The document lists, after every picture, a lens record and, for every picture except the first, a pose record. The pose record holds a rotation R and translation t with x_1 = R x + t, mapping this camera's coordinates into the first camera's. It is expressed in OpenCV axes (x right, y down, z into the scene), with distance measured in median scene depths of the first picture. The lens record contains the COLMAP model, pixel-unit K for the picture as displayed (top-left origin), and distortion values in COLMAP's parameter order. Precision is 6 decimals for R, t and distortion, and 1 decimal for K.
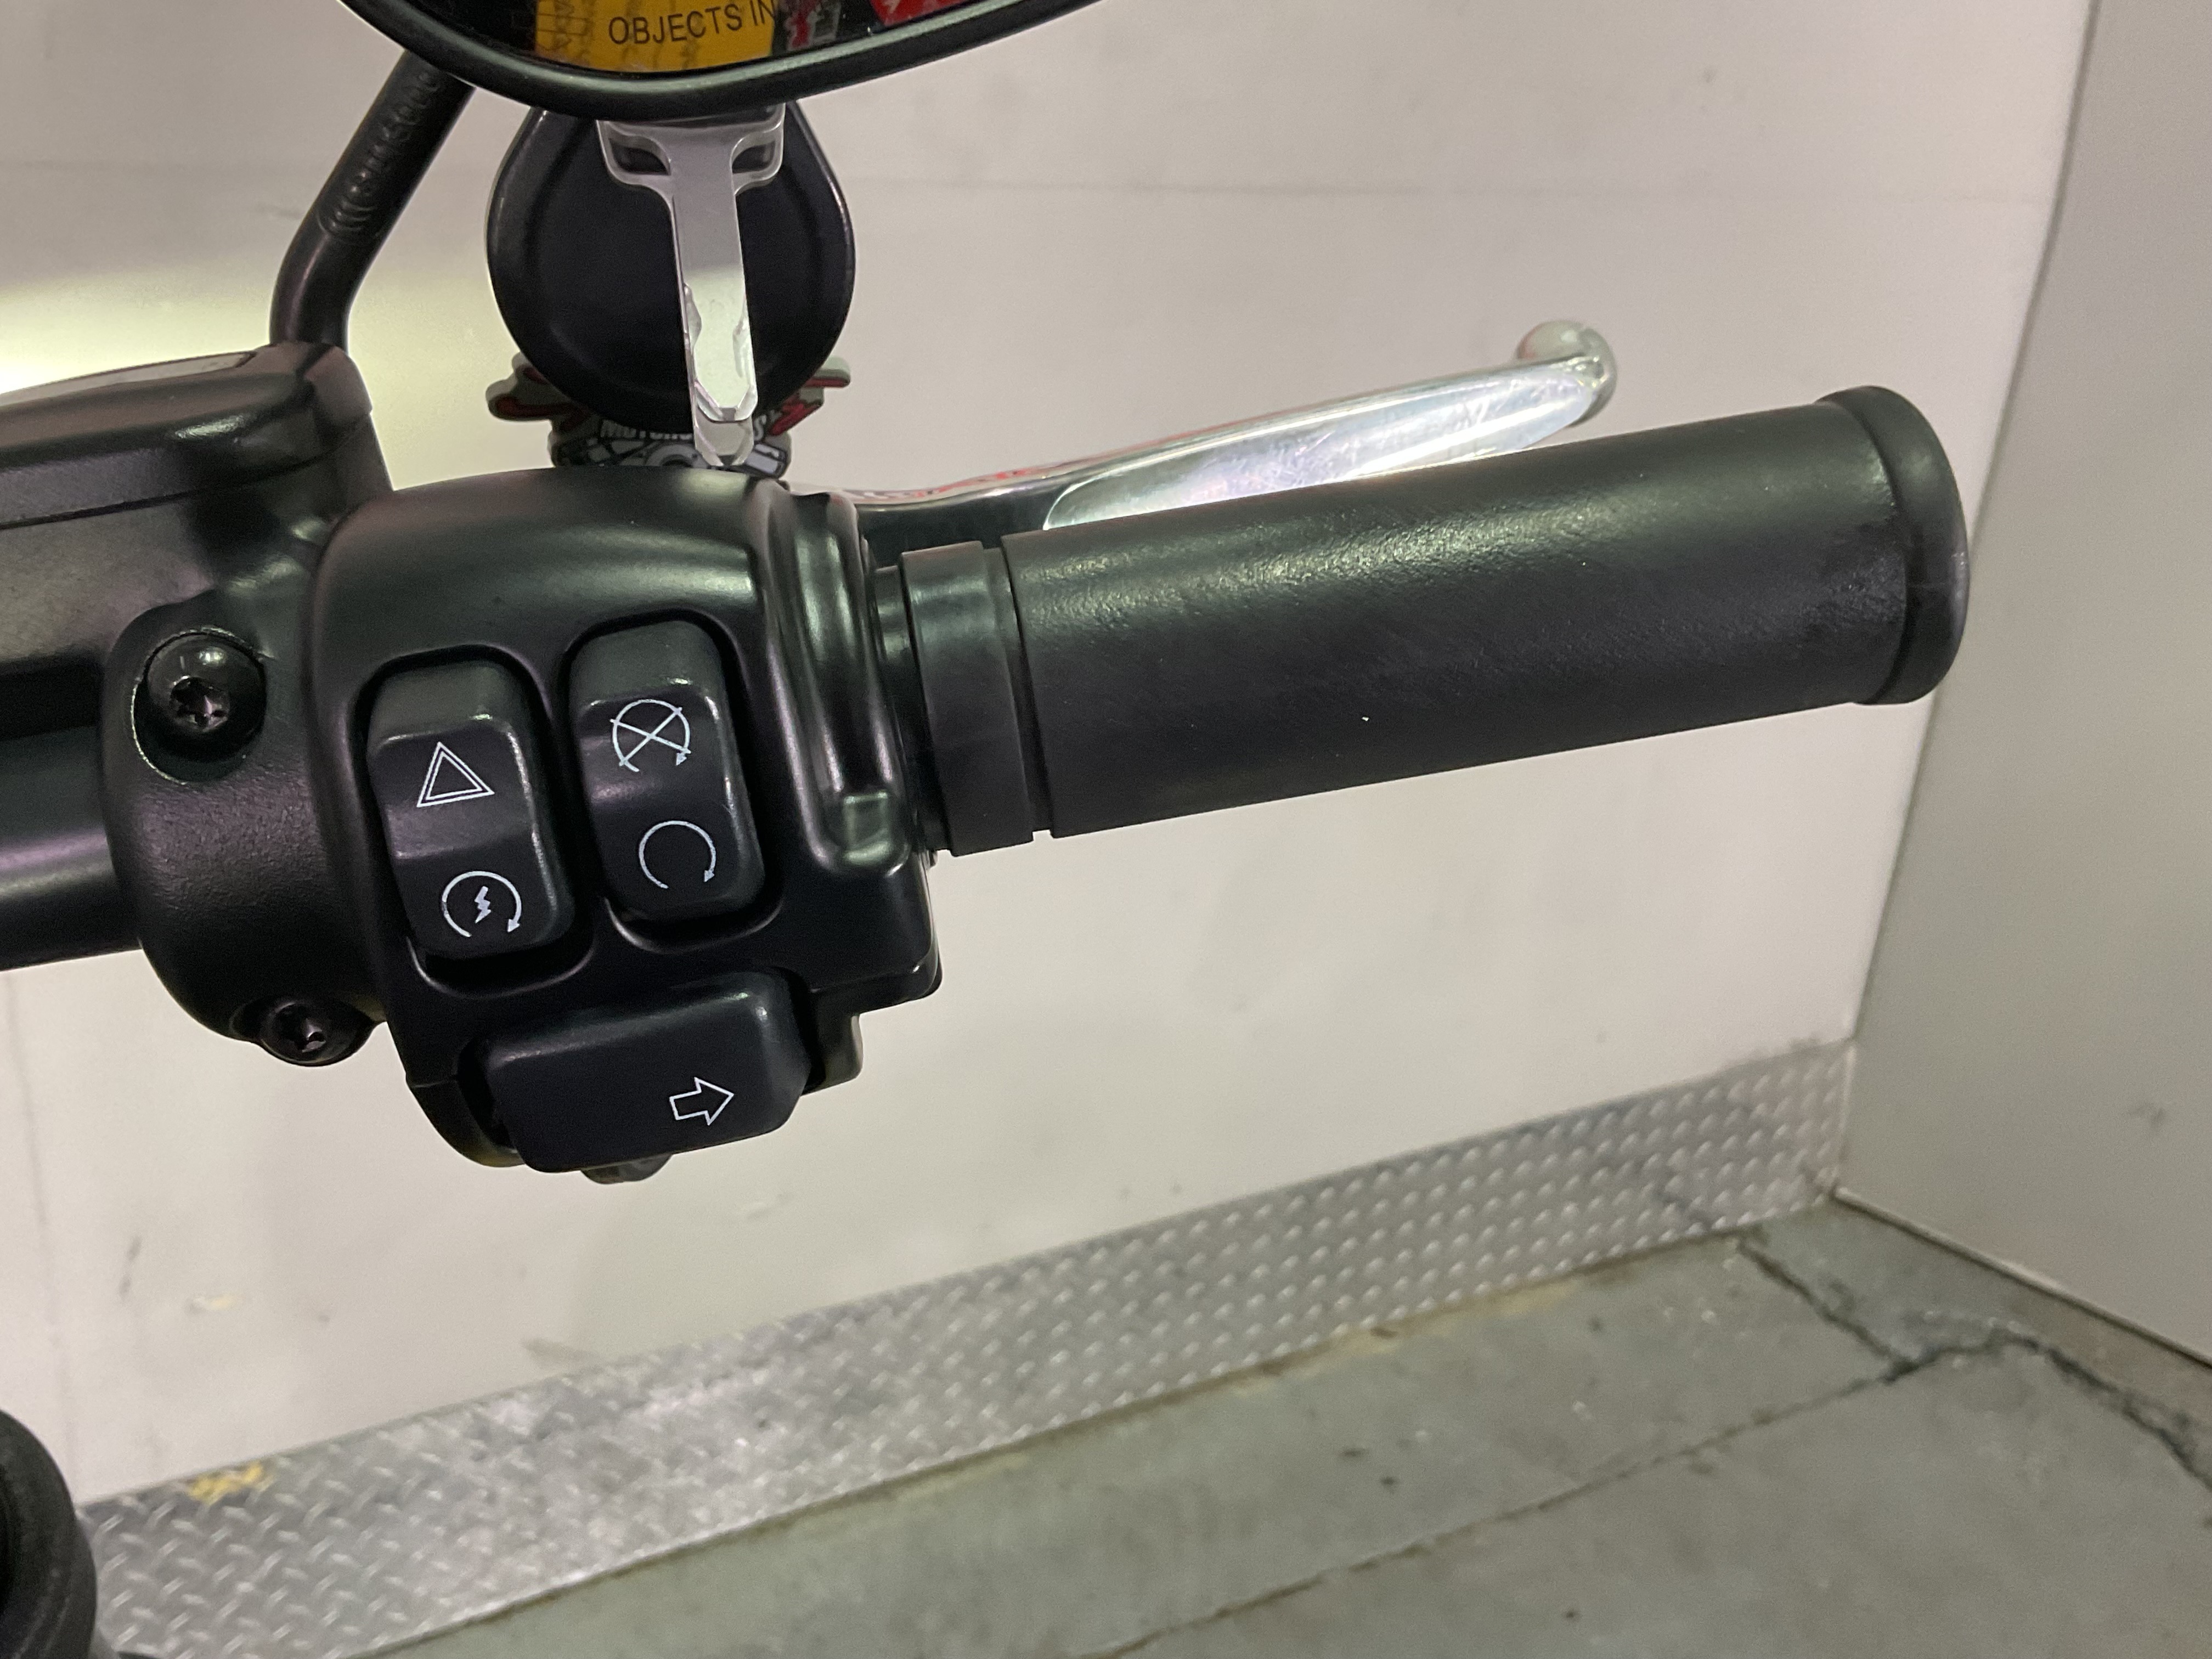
lens RADIAL K [[2187.2, 0, 1103.3], [0, 2187.2, 833.2], [0, 0, 1]] dist [0.139242, -0.300448]
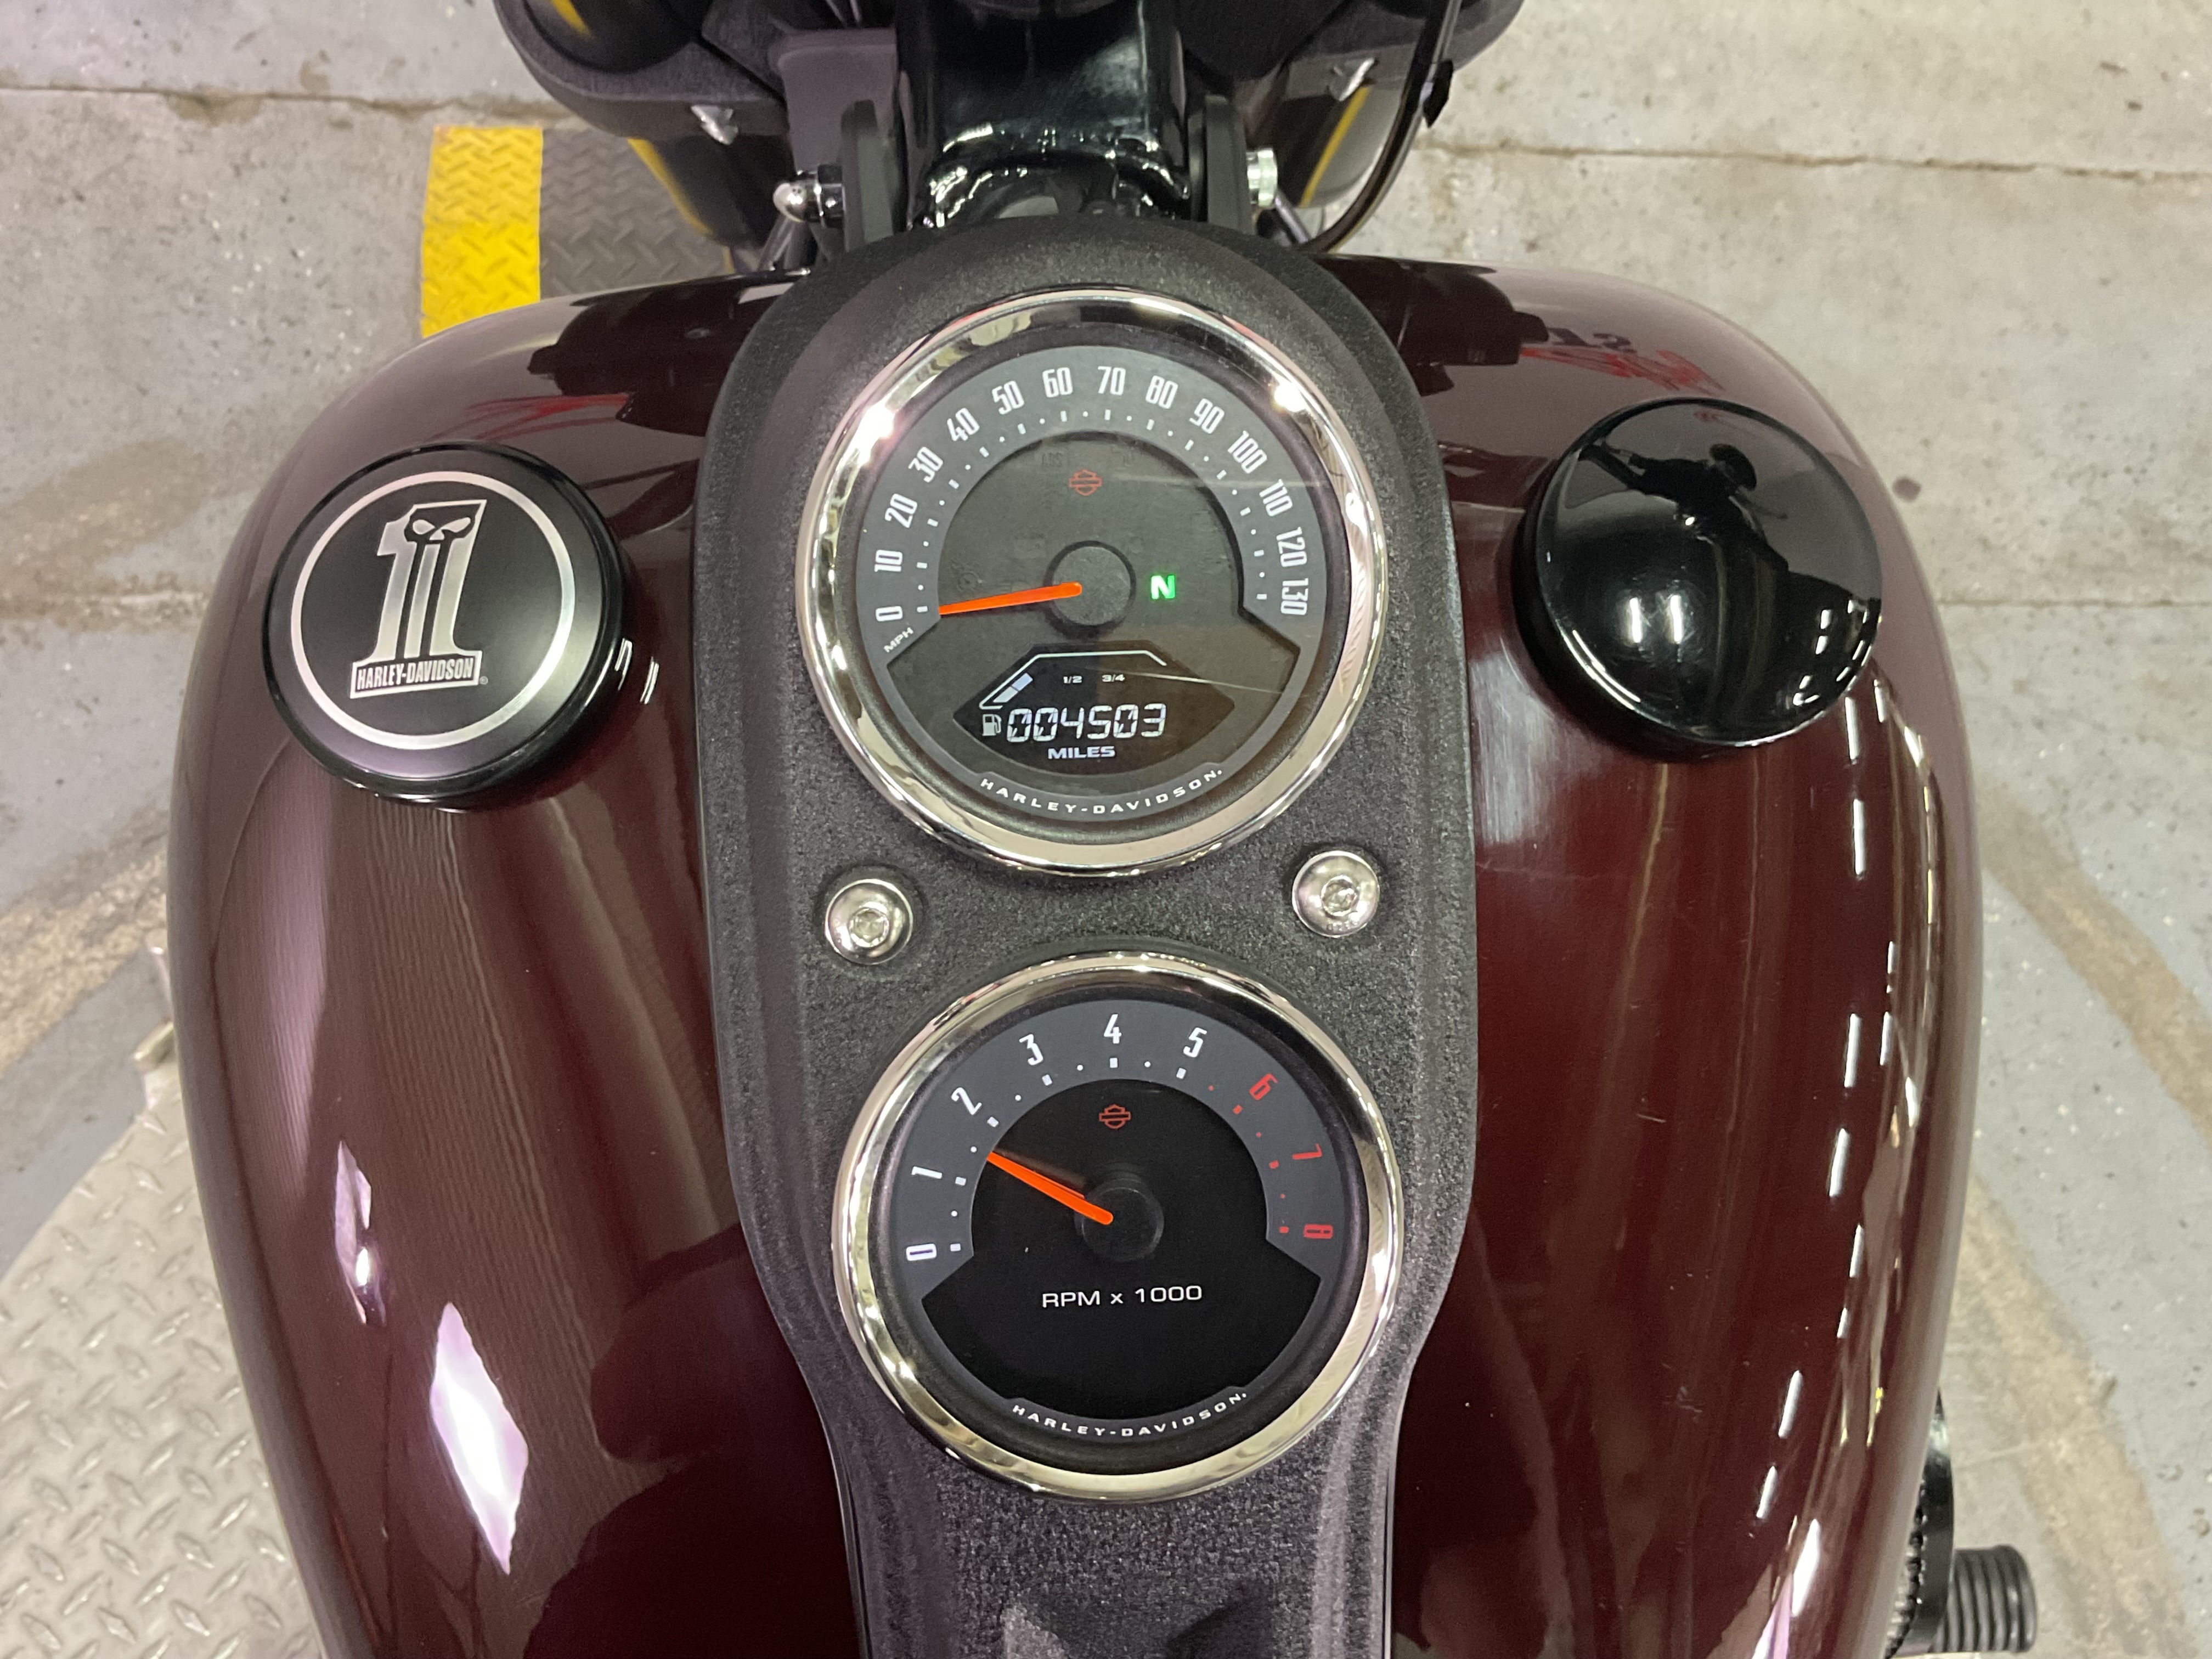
lens RADIAL K [[2187.2, 0, 1103.3], [0, 2187.2, 833.2], [0, 0, 1]] dist [0.139242, -0.300448]
pose [[0.919839, 0.382507, -0.087094, -0.091023], [-0.245189, 0.733864, 0.633503, 0.016700], [0.306234, -0.561366, 0.768823, -0.097604]]
